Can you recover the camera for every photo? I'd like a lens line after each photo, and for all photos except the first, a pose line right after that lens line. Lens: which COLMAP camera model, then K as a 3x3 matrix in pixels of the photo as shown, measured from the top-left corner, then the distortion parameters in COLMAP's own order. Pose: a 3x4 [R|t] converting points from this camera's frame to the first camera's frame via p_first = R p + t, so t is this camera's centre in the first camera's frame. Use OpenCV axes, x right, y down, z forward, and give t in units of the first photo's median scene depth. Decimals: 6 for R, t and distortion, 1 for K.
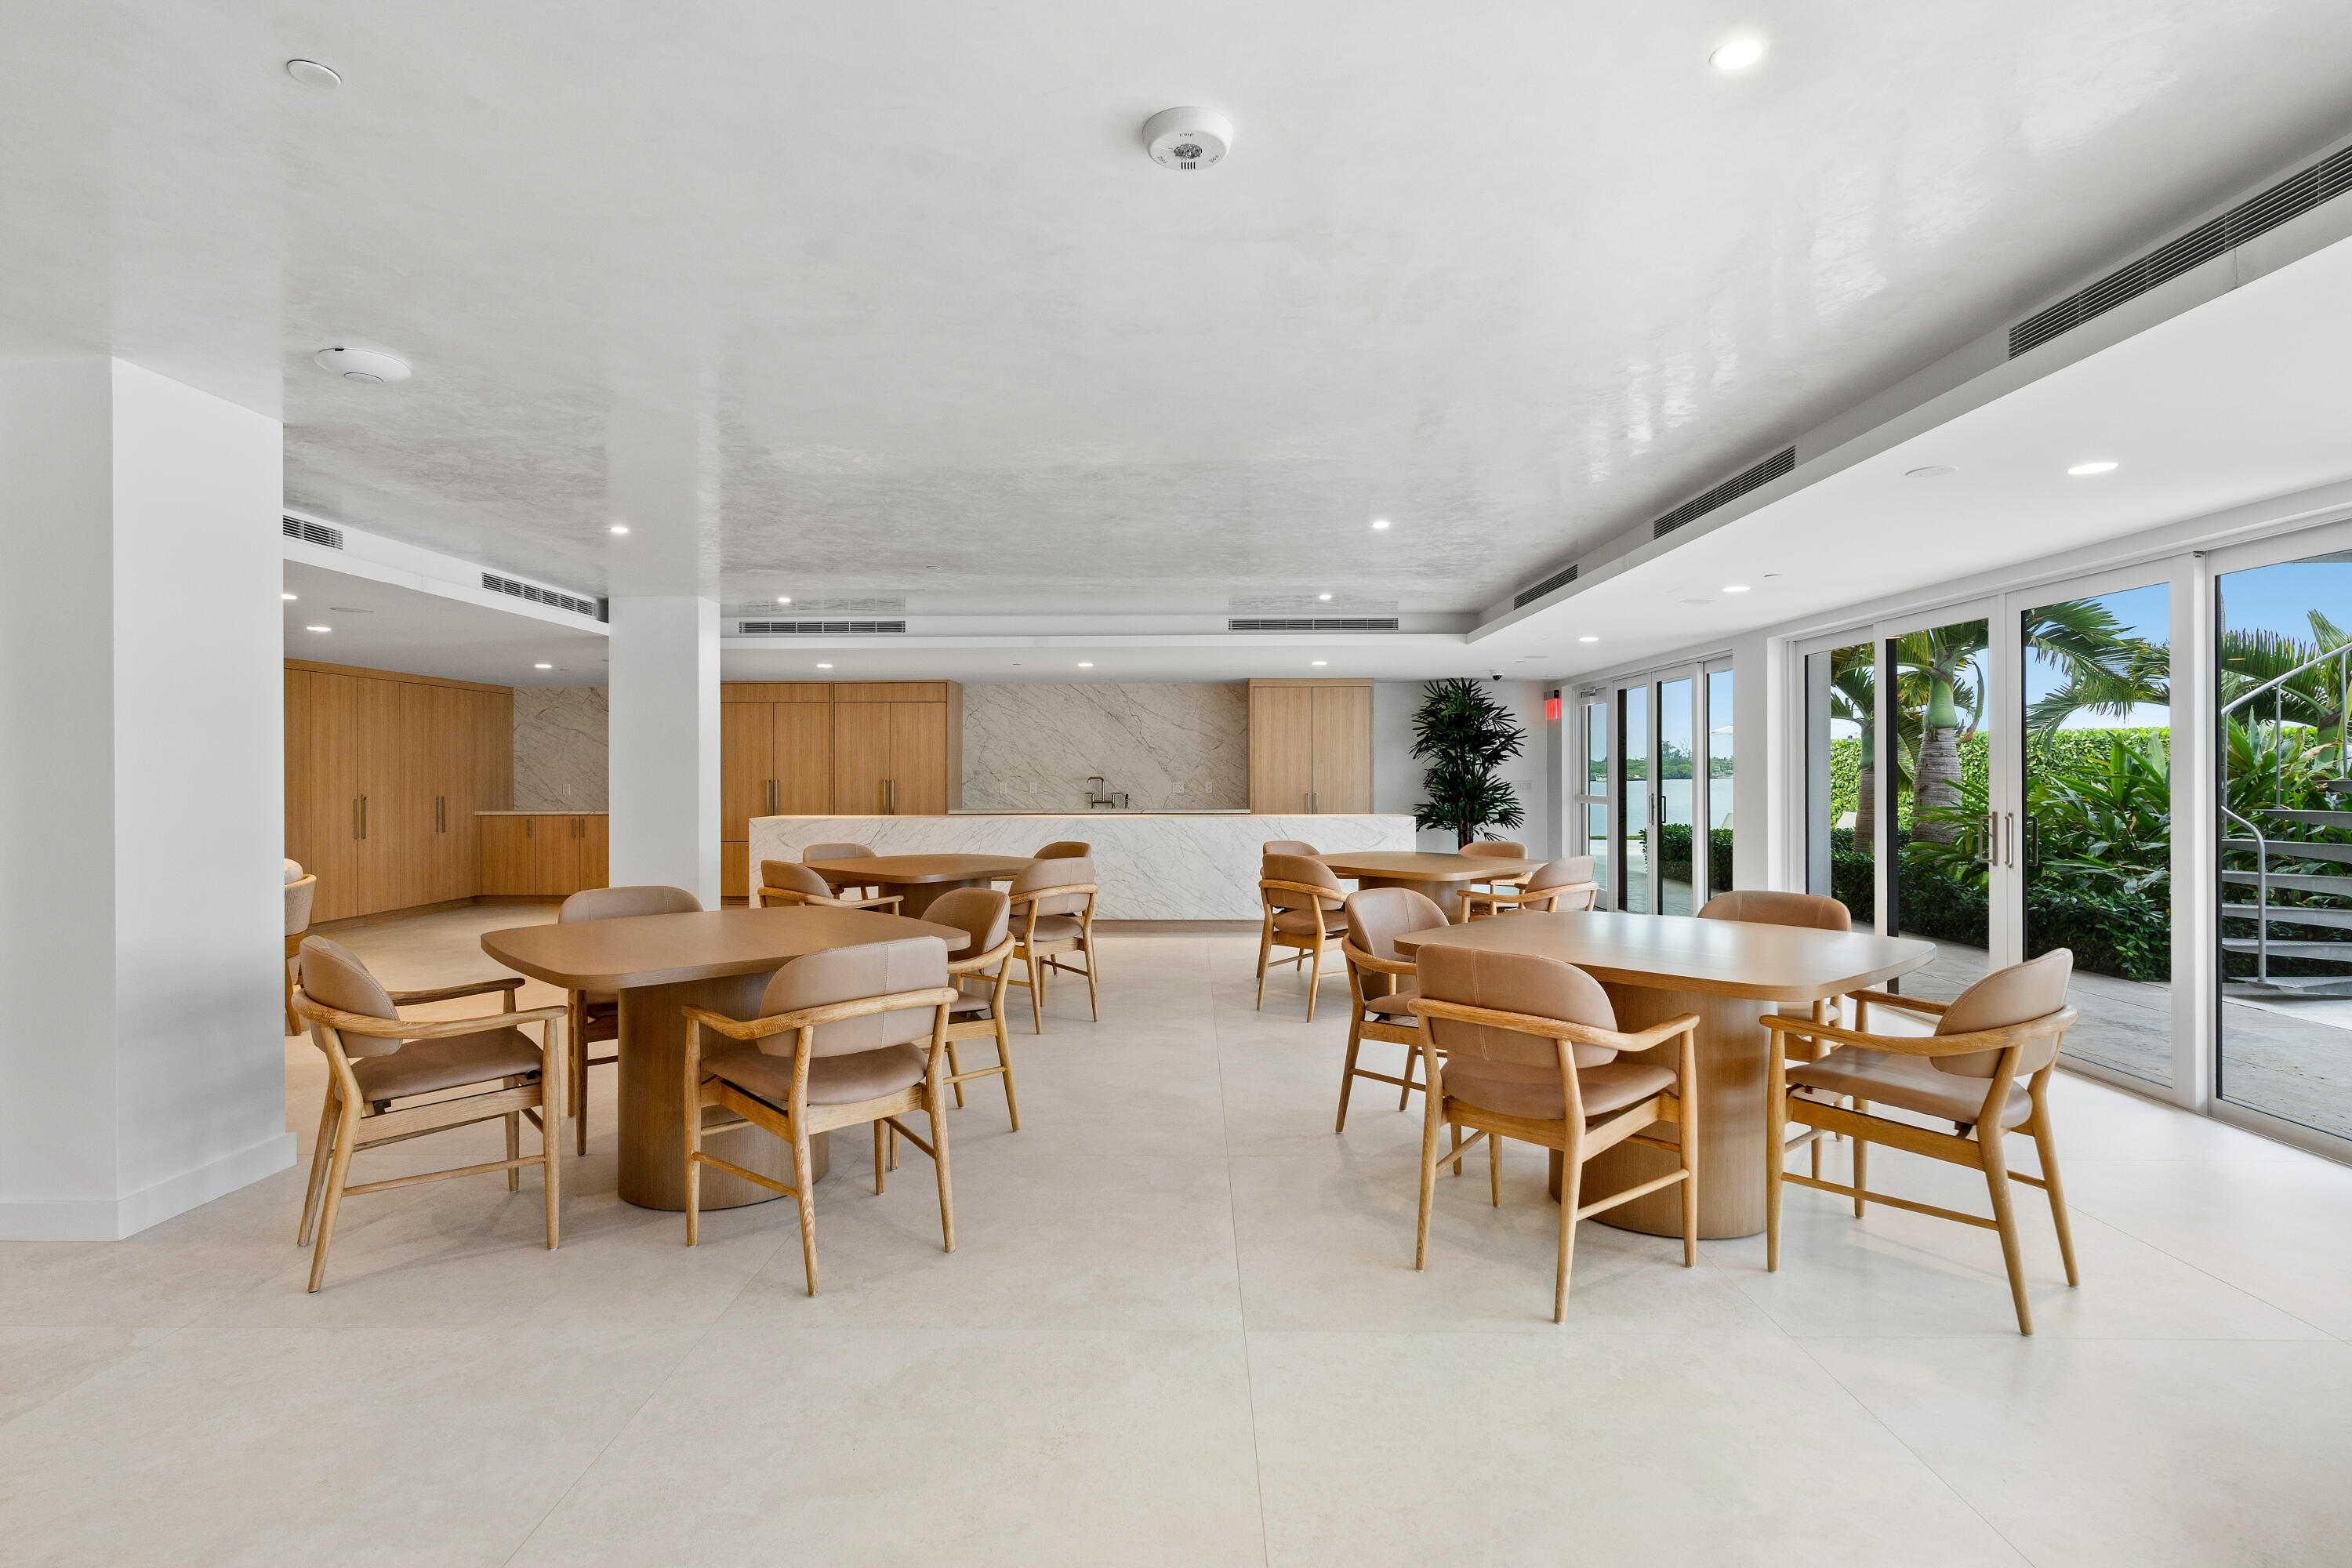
lens RADIAL K [[1144.3, 0, 1176.0], [0, 1144.3, 784.0], [0, 0, 1]] dist [0.001080, 0.000016]
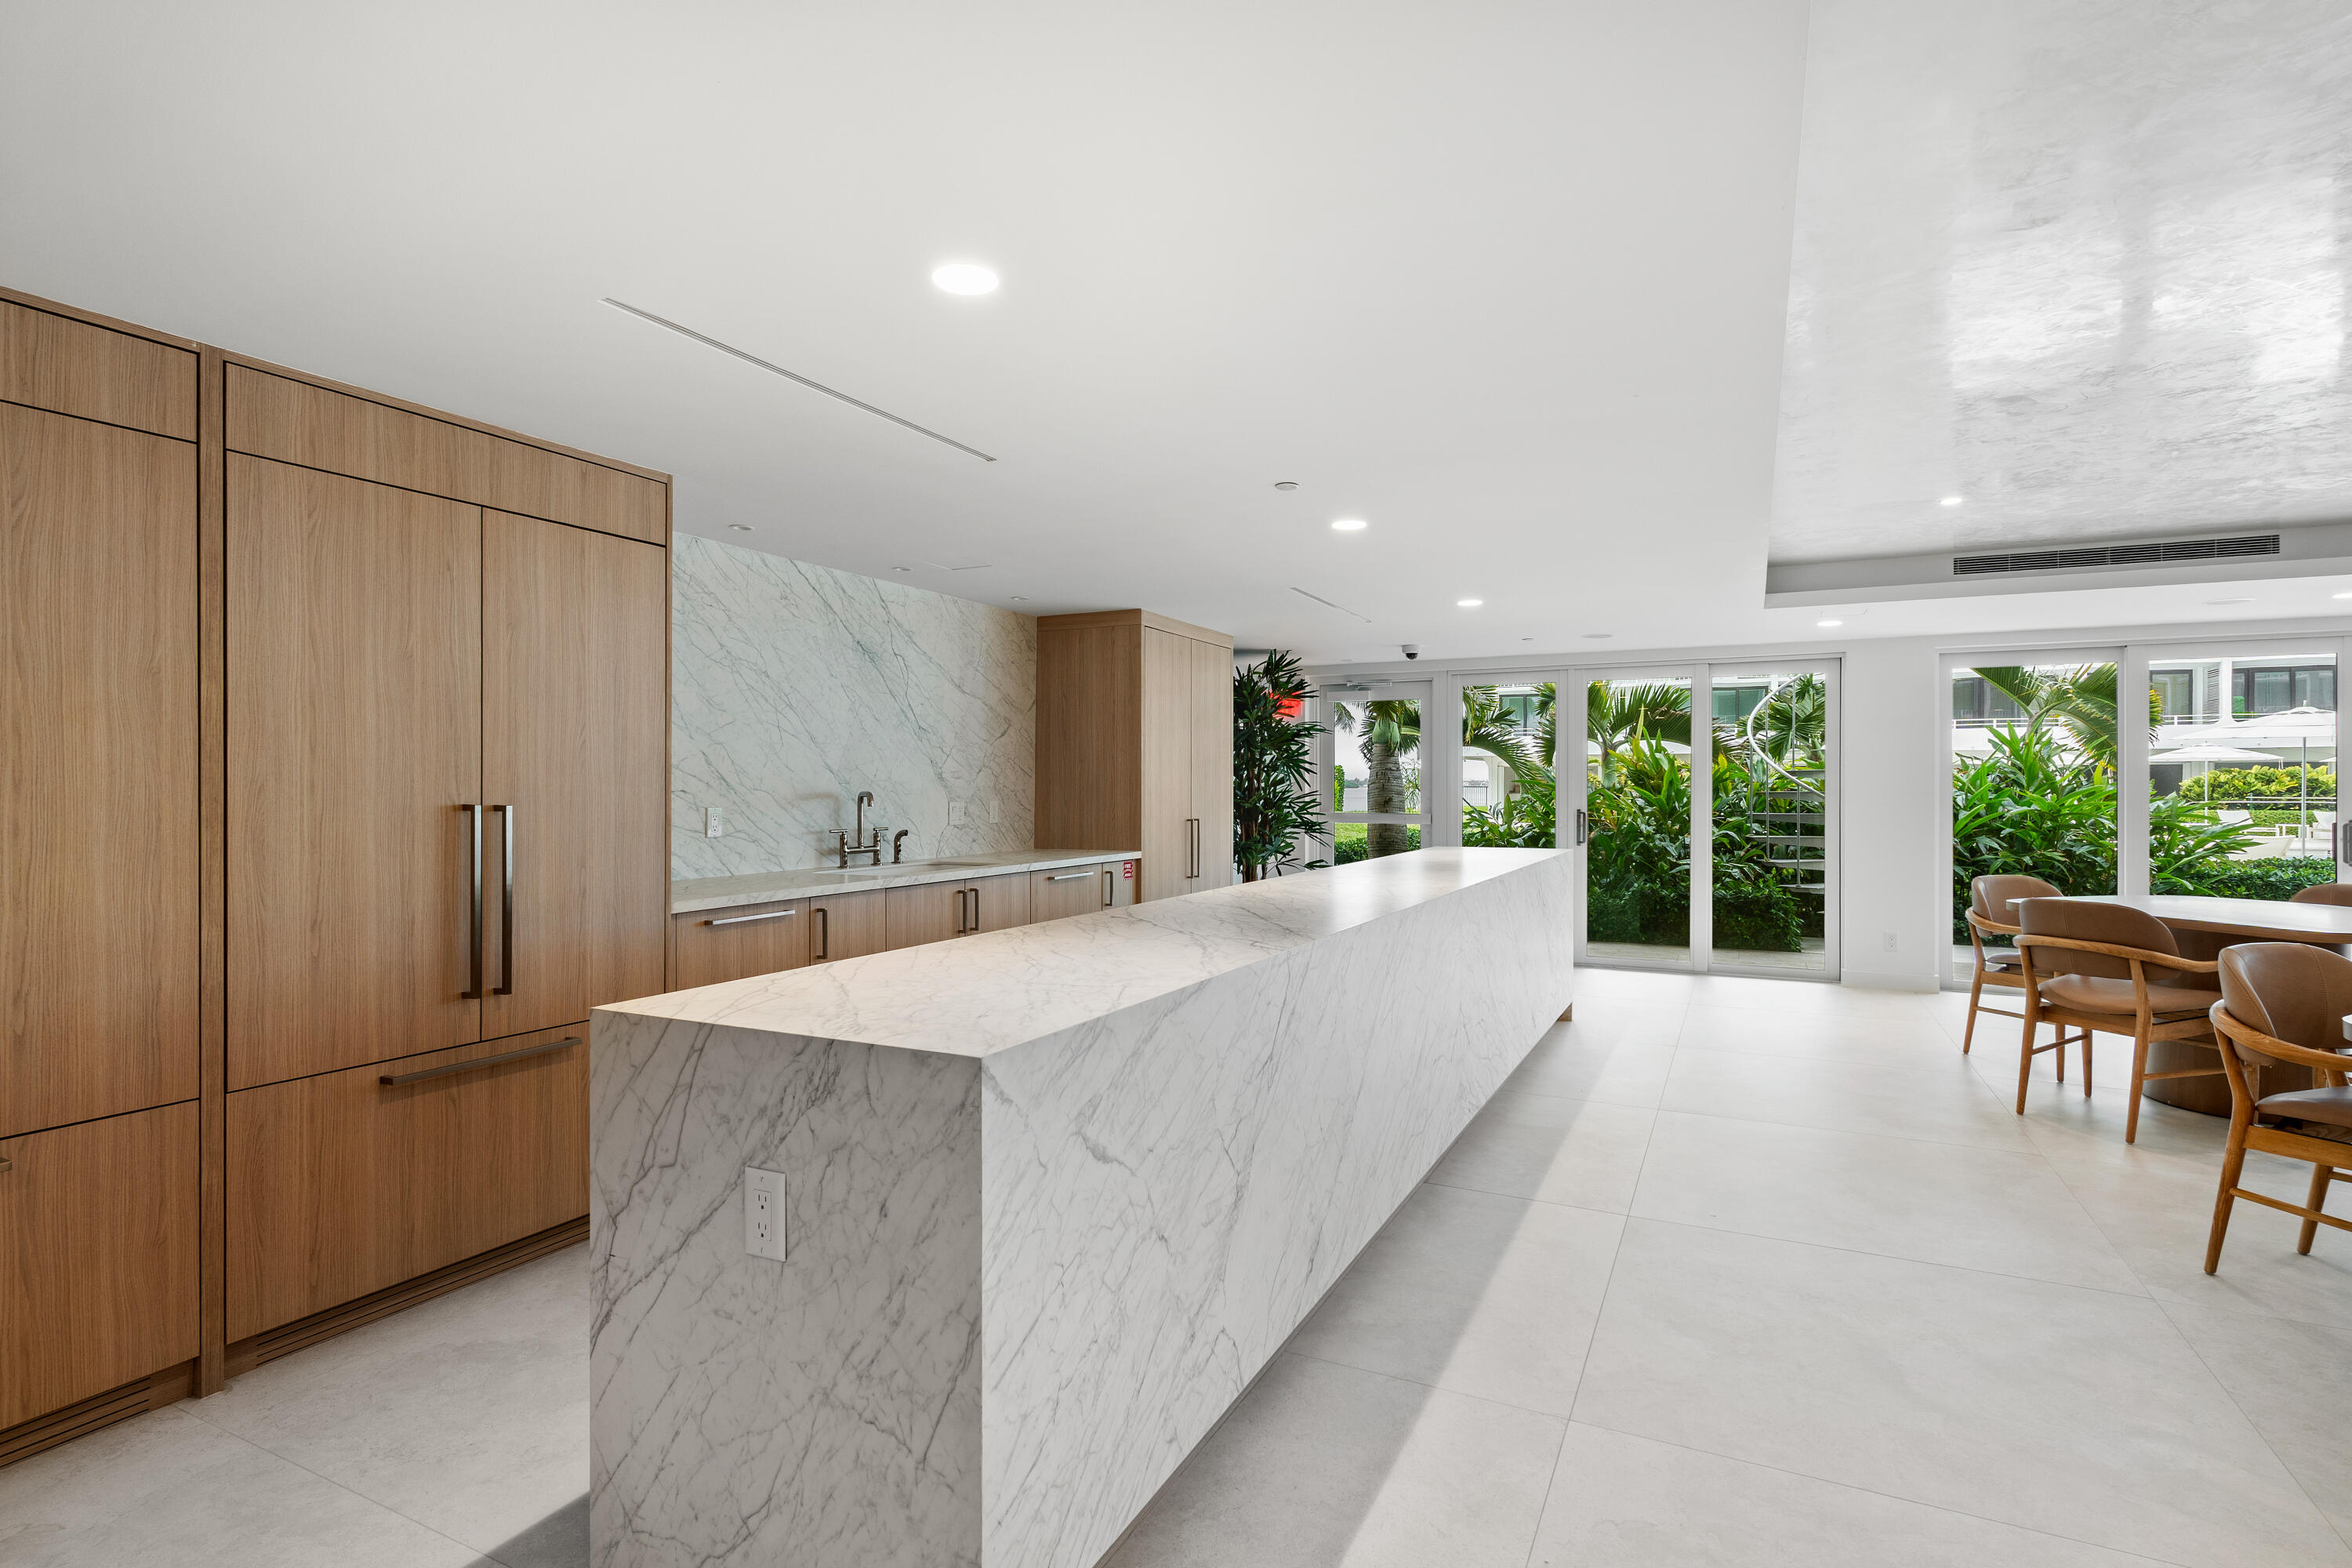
lens RADIAL K [[1144.3, 0, 1176.0], [0, 1144.3, 784.0], [0, 0, 1]] dist [0.001080, 0.000016]
pose [[0.424323, 0.001615, 0.905510, -0.408873], [0.011370, 0.999910, -0.007111, -0.004953], [-0.905440, 0.013313, 0.424266, 0.729934]]
